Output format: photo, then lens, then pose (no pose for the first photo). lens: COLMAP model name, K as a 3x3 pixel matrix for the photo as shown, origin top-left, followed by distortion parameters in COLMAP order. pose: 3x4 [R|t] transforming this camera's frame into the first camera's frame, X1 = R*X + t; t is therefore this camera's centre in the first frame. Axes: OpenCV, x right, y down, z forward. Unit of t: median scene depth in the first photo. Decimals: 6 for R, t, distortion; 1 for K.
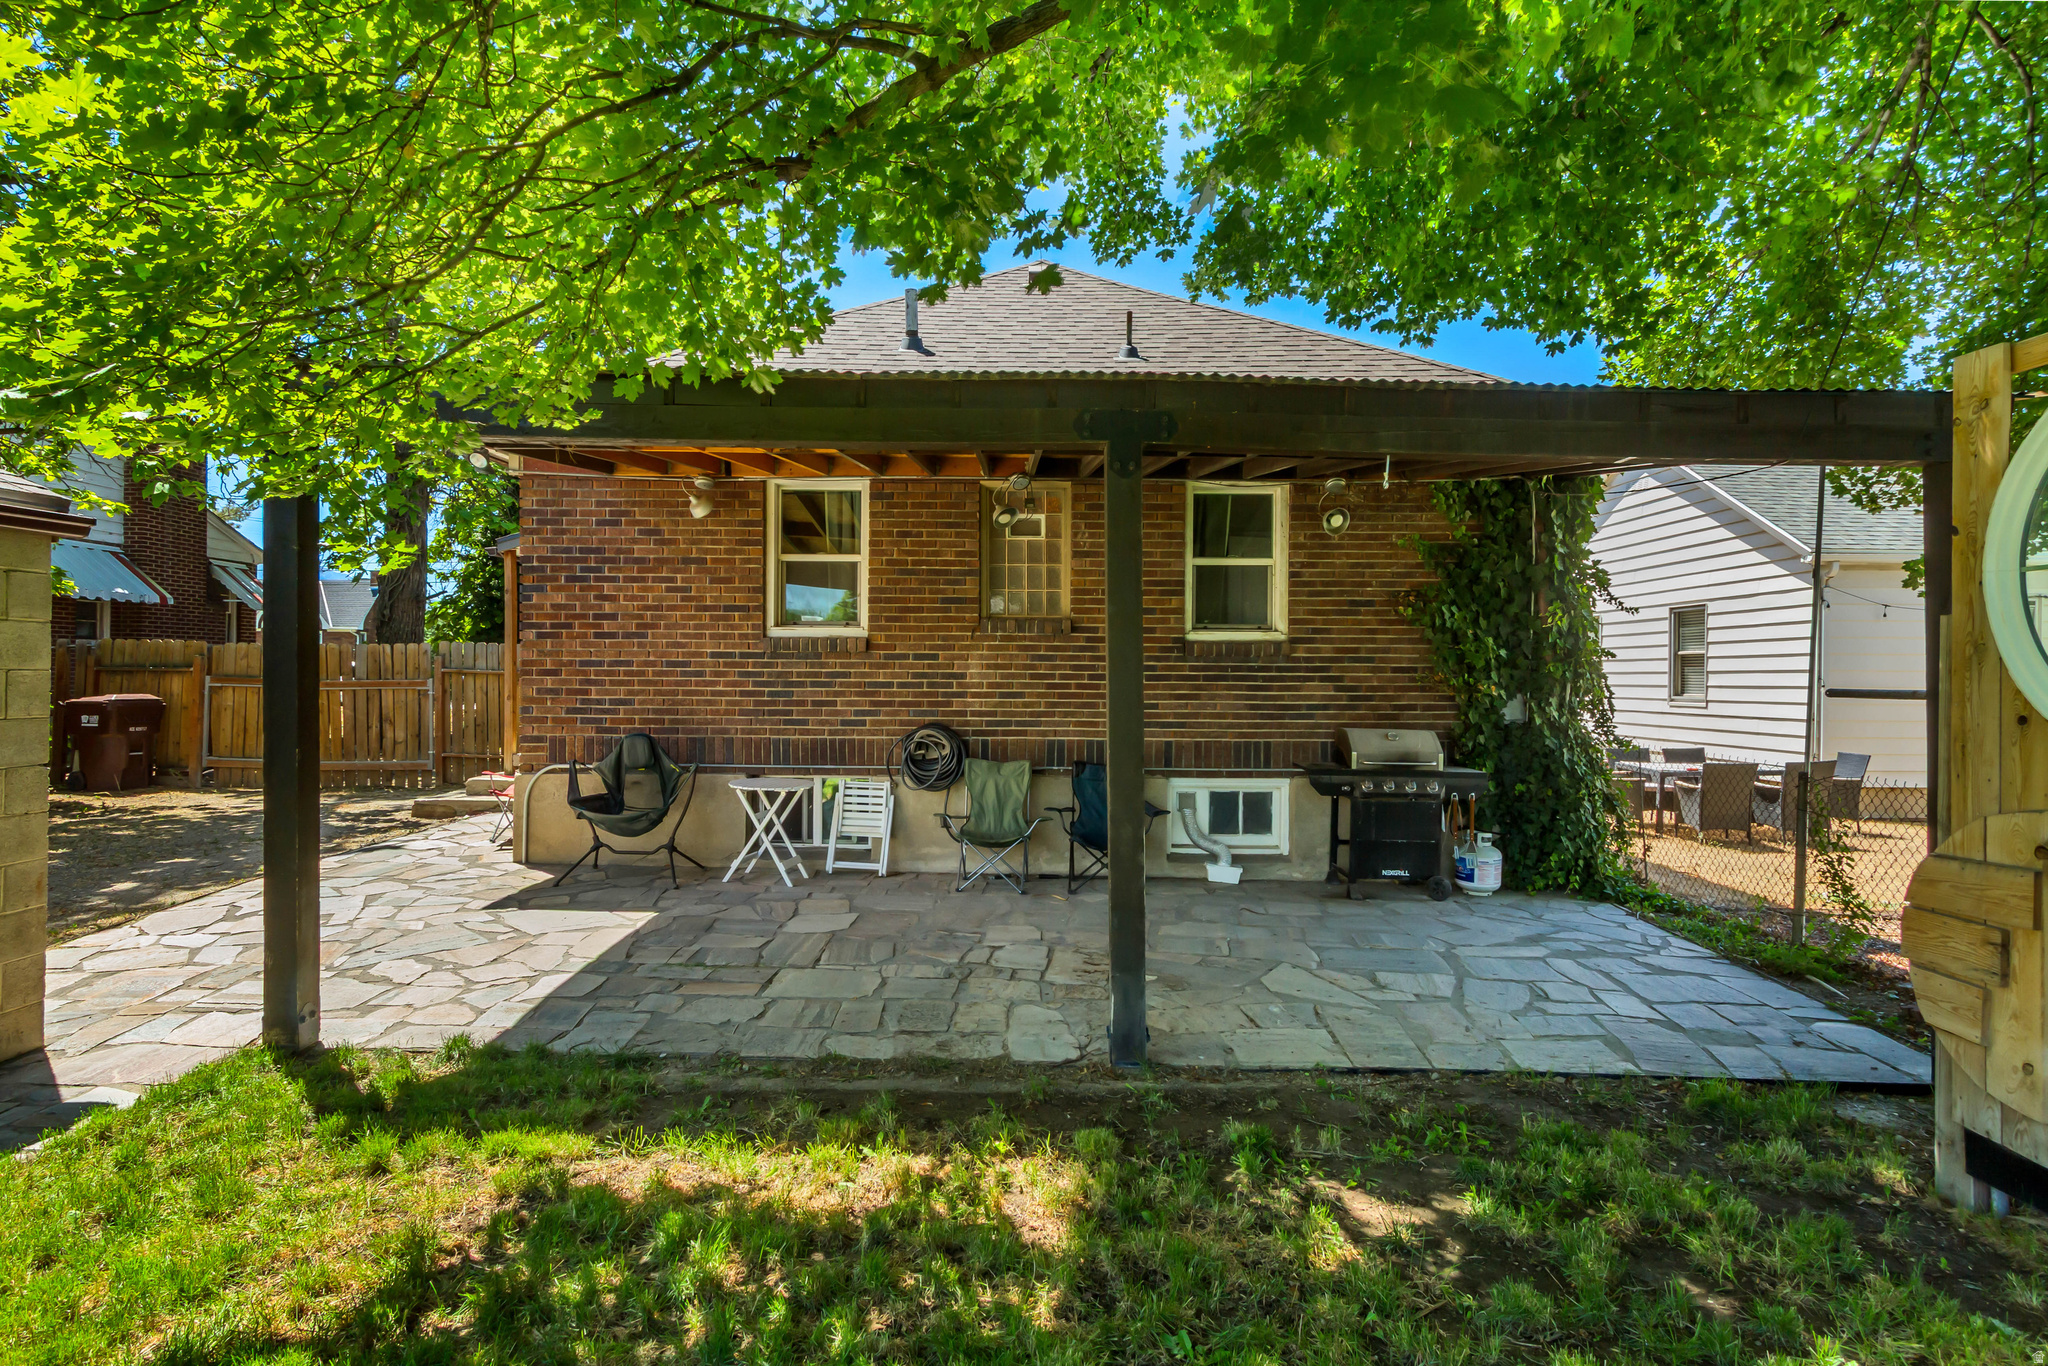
lens RADIAL K [[1079.6, 0, 1024.0], [0, 1079.6, 683.0], [0, 0, 1]] dist [0.000037, 0.000094]
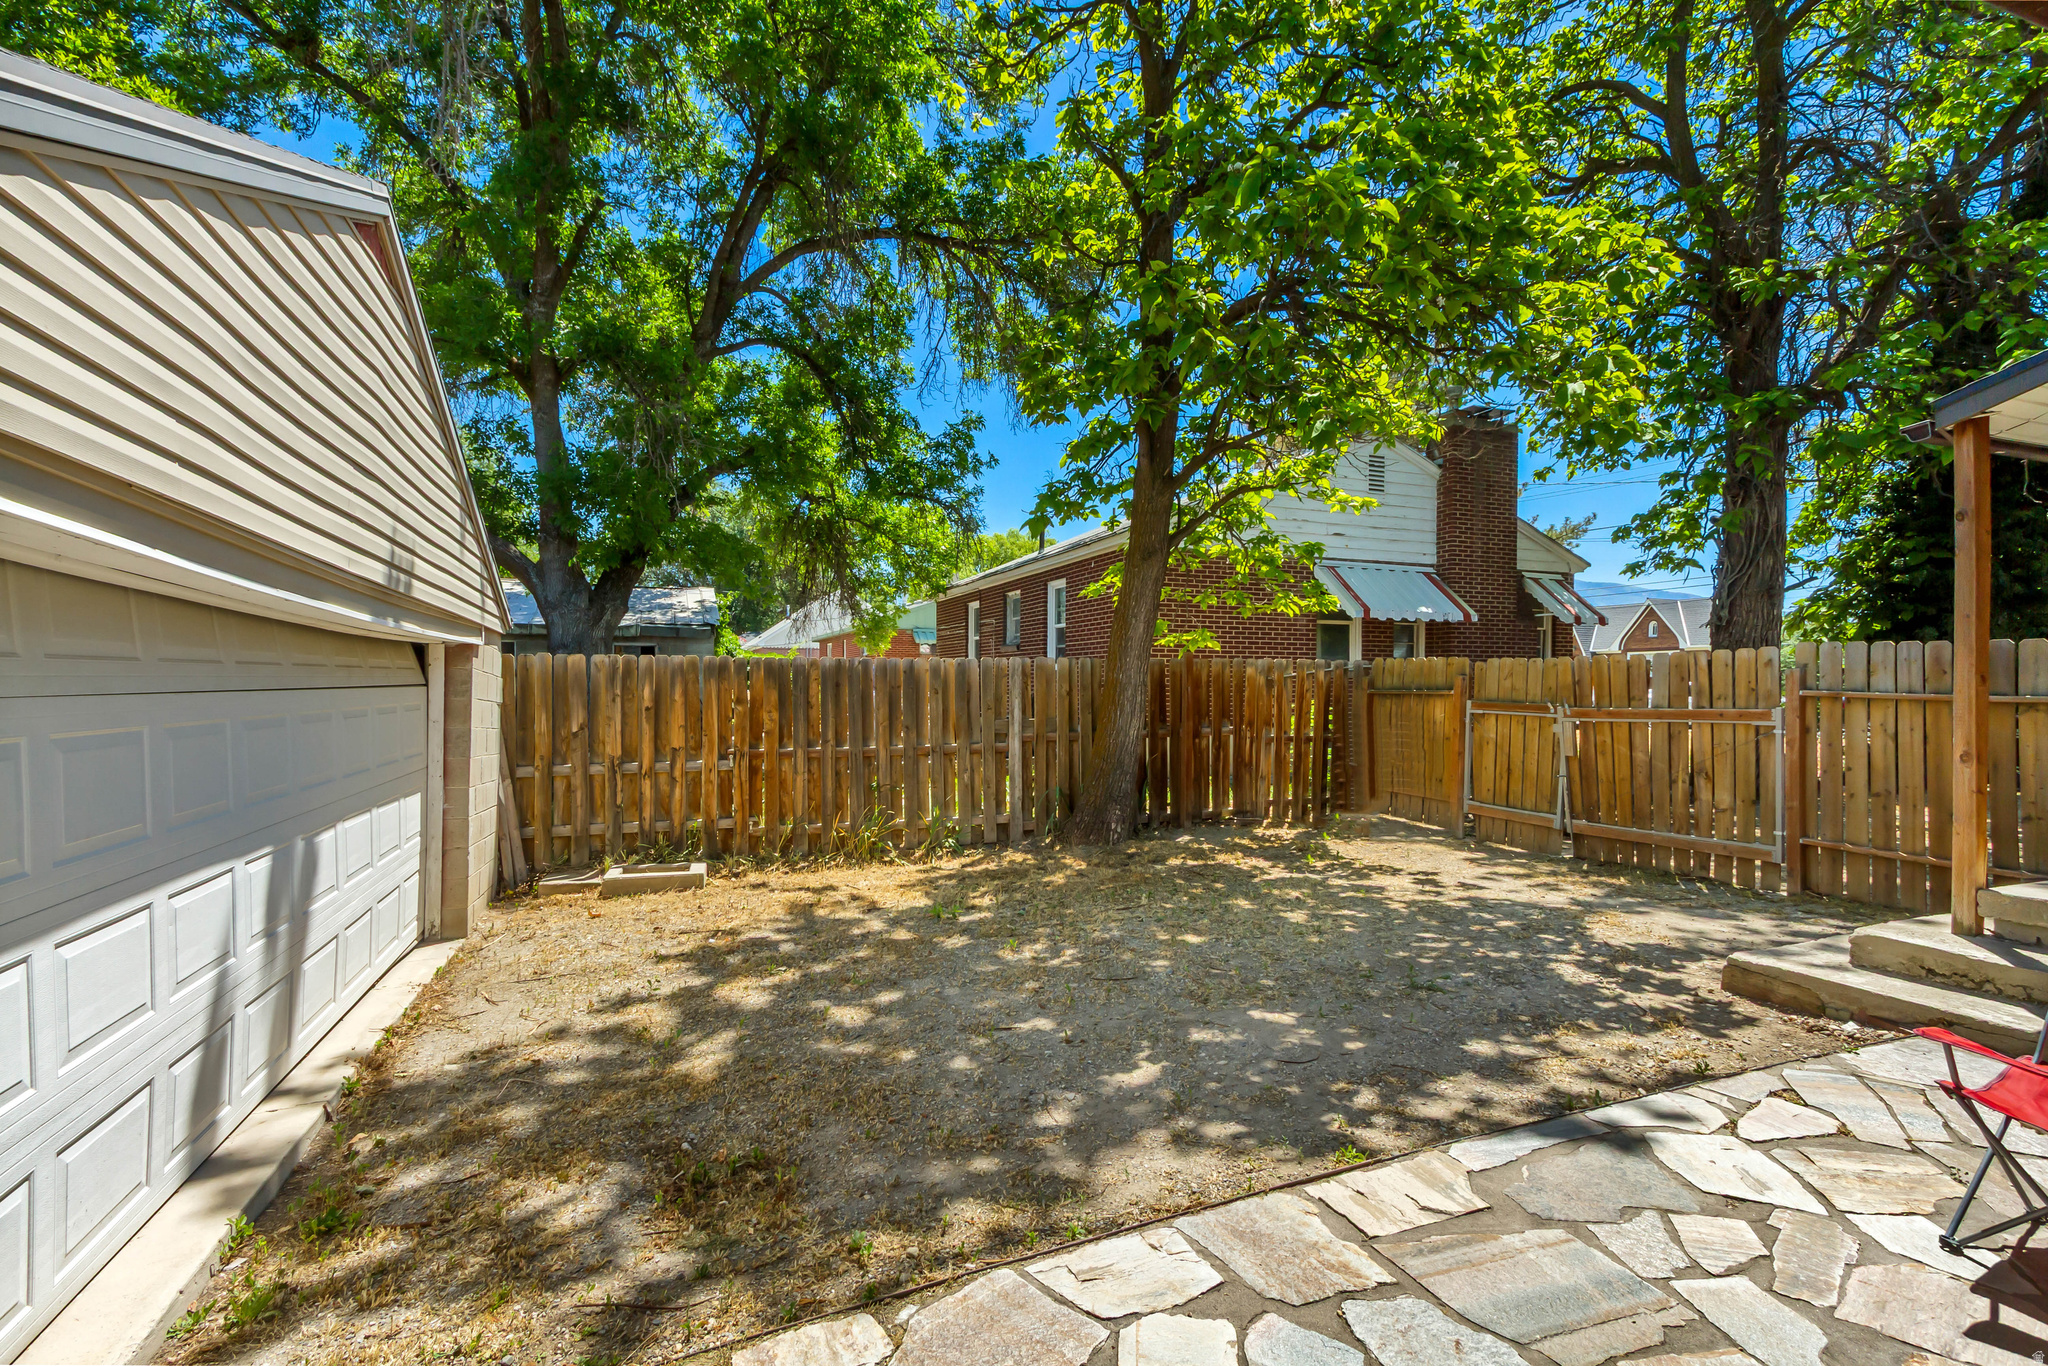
lens RADIAL K [[939.0, 0, 1017.0], [0, 939.0, 684.3], [0, 0, 1]] dist [0.008481, -0.000037]
pose [[0.362750, -0.006376, -0.931865, -0.170350], [-0.006933, 0.999930, -0.009540, -0.007409], [0.931861, 0.009921, 0.362681, 0.330337]]
